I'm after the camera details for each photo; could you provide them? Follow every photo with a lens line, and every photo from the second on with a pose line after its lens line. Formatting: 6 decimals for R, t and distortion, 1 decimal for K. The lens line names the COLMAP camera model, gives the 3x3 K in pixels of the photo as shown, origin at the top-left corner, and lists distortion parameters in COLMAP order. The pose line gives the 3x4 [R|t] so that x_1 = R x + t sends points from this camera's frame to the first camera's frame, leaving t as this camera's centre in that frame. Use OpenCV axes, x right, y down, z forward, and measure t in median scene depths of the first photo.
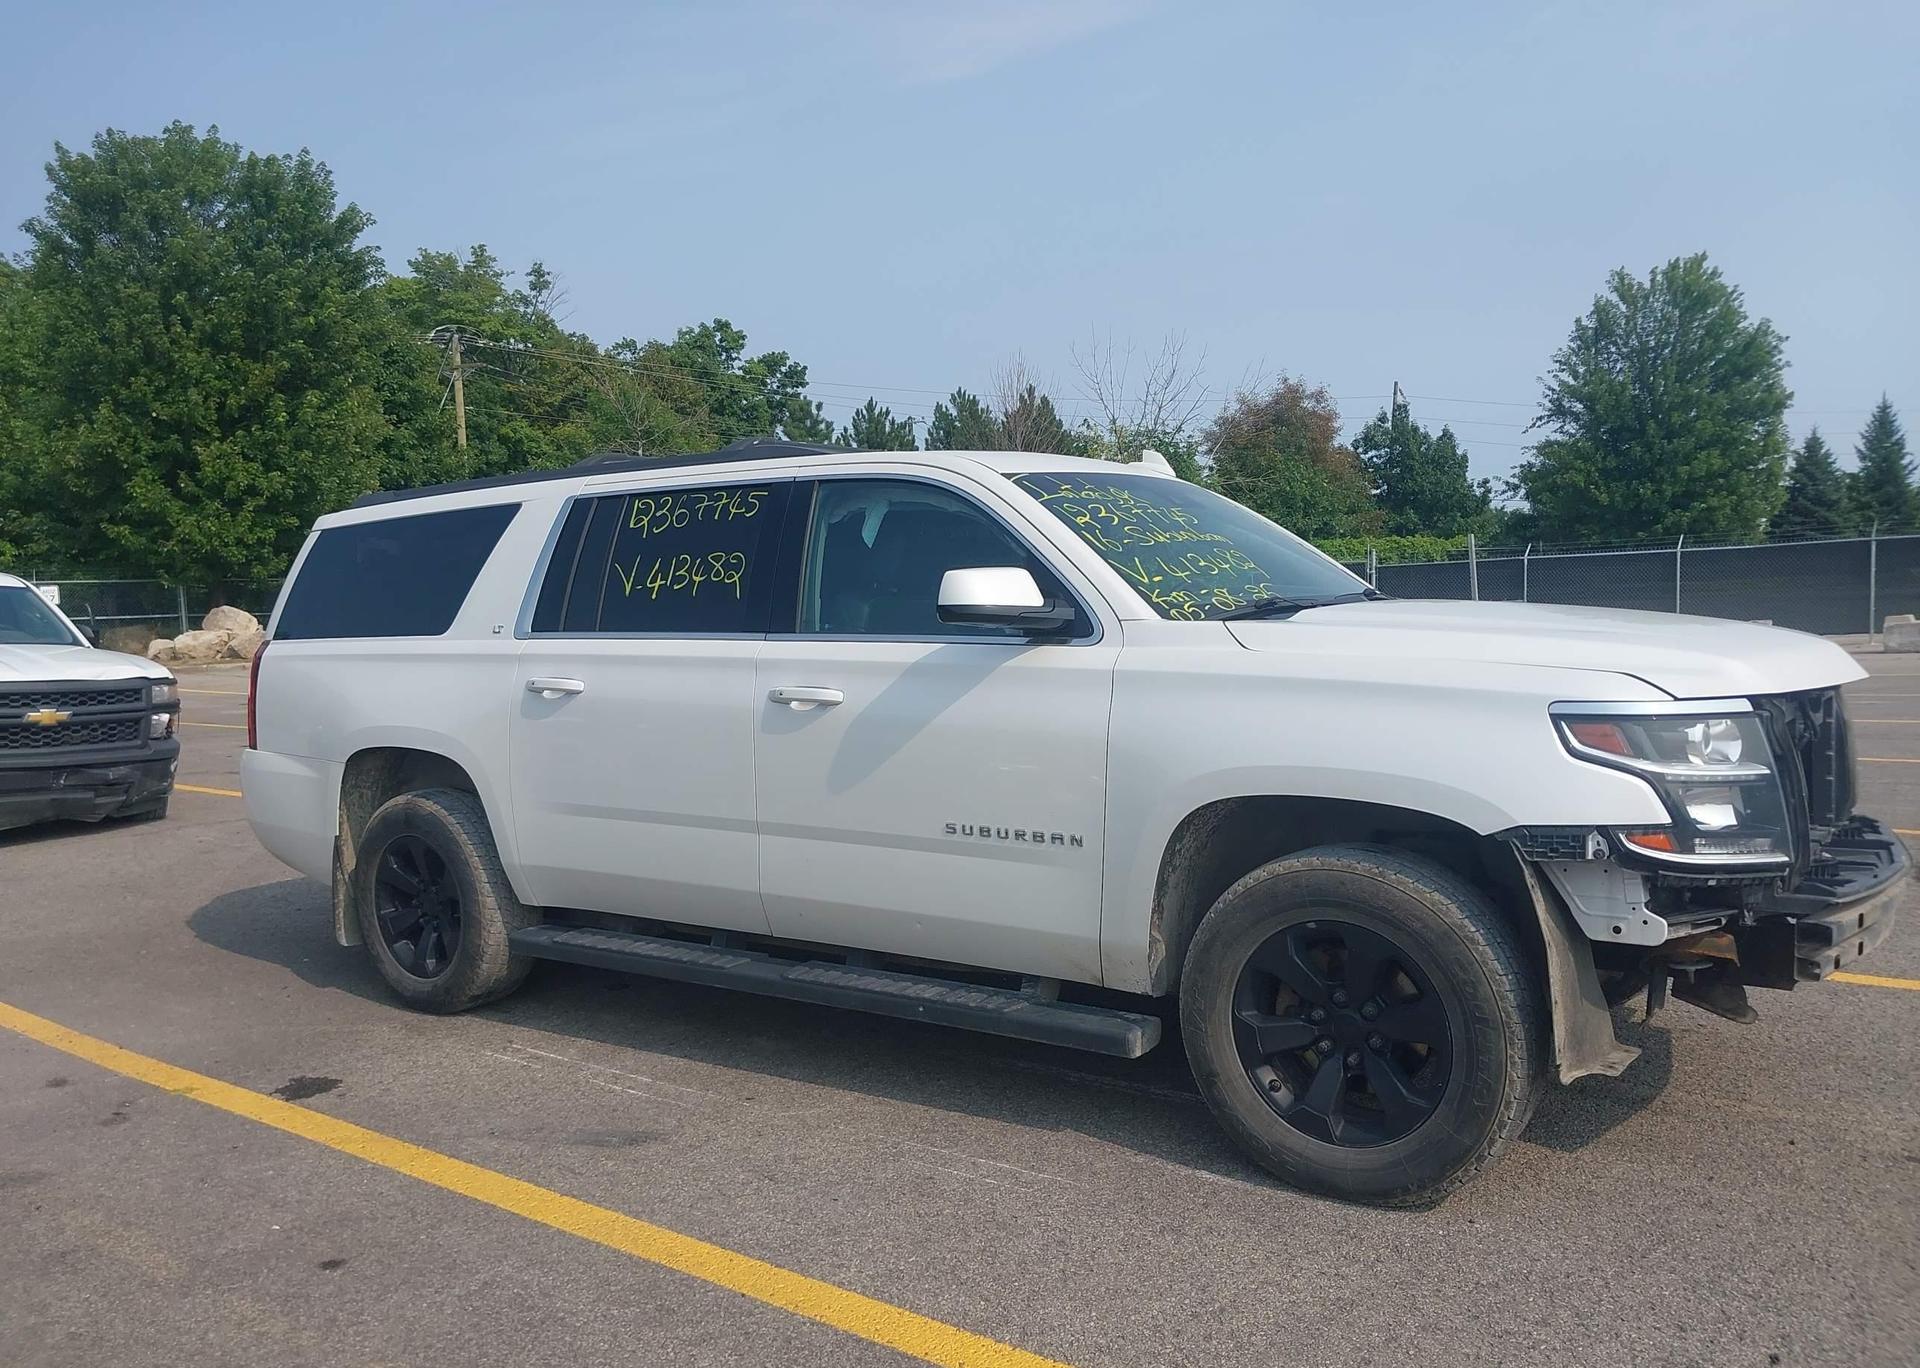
lens RADIAL K [[1492.2, 0, 973.7], [0, 1492.2, 740.4], [0, 0, 1]] dist [0.034878, -0.035743]
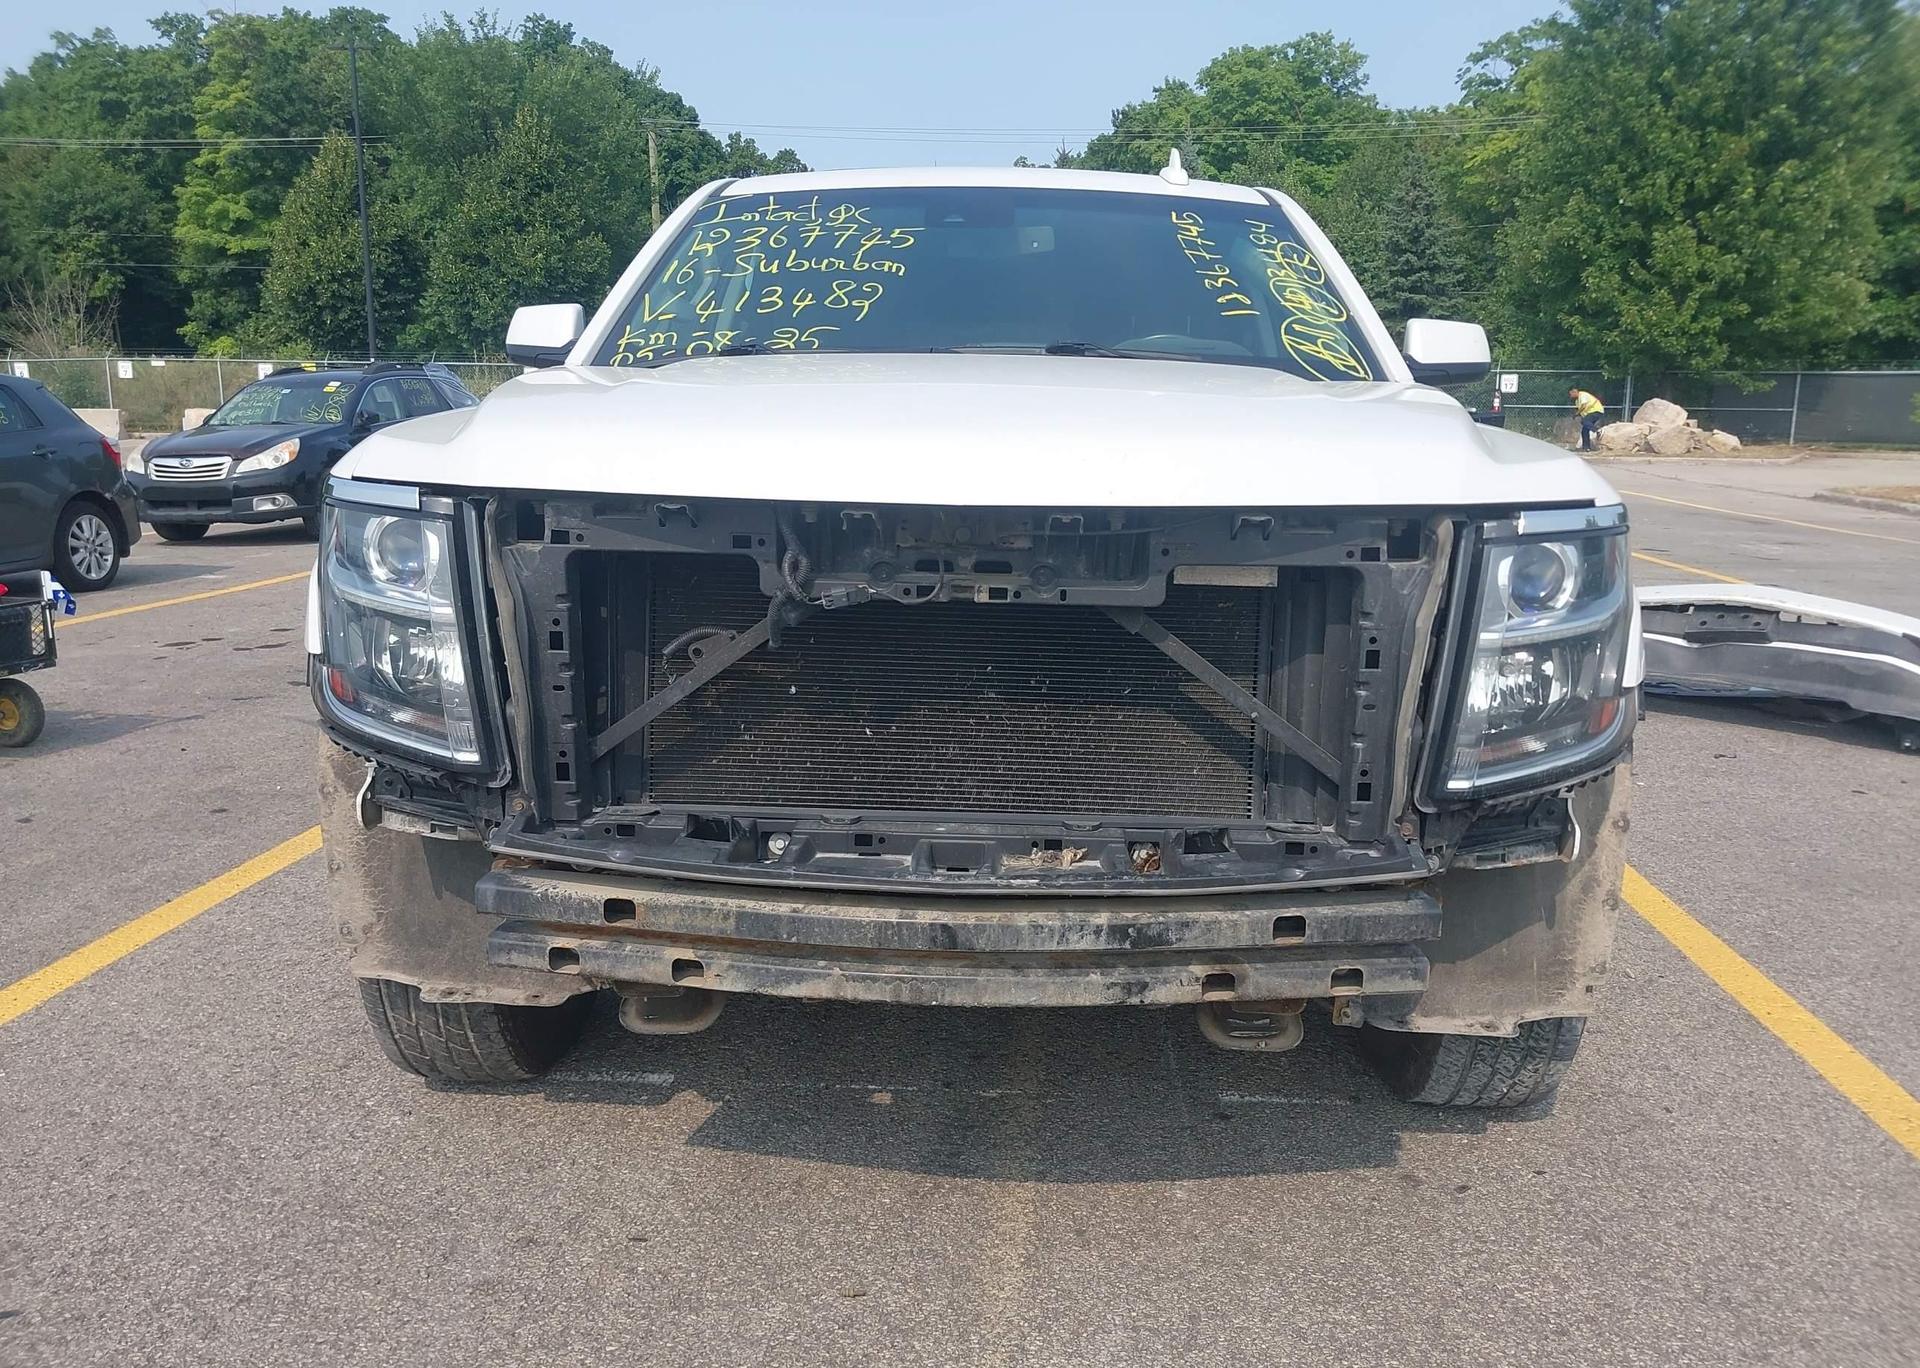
lens RADIAL K [[1492.2, 0, 973.7], [0, 1492.2, 740.4], [0, 0, 1]] dist [0.034878, -0.035743]
pose [[0.549260, 0.219572, -0.806289, 0.444905], [-0.113034, 0.975516, 0.188656, -0.026448], [0.827972, -0.012484, 0.560631, 0.319749]]
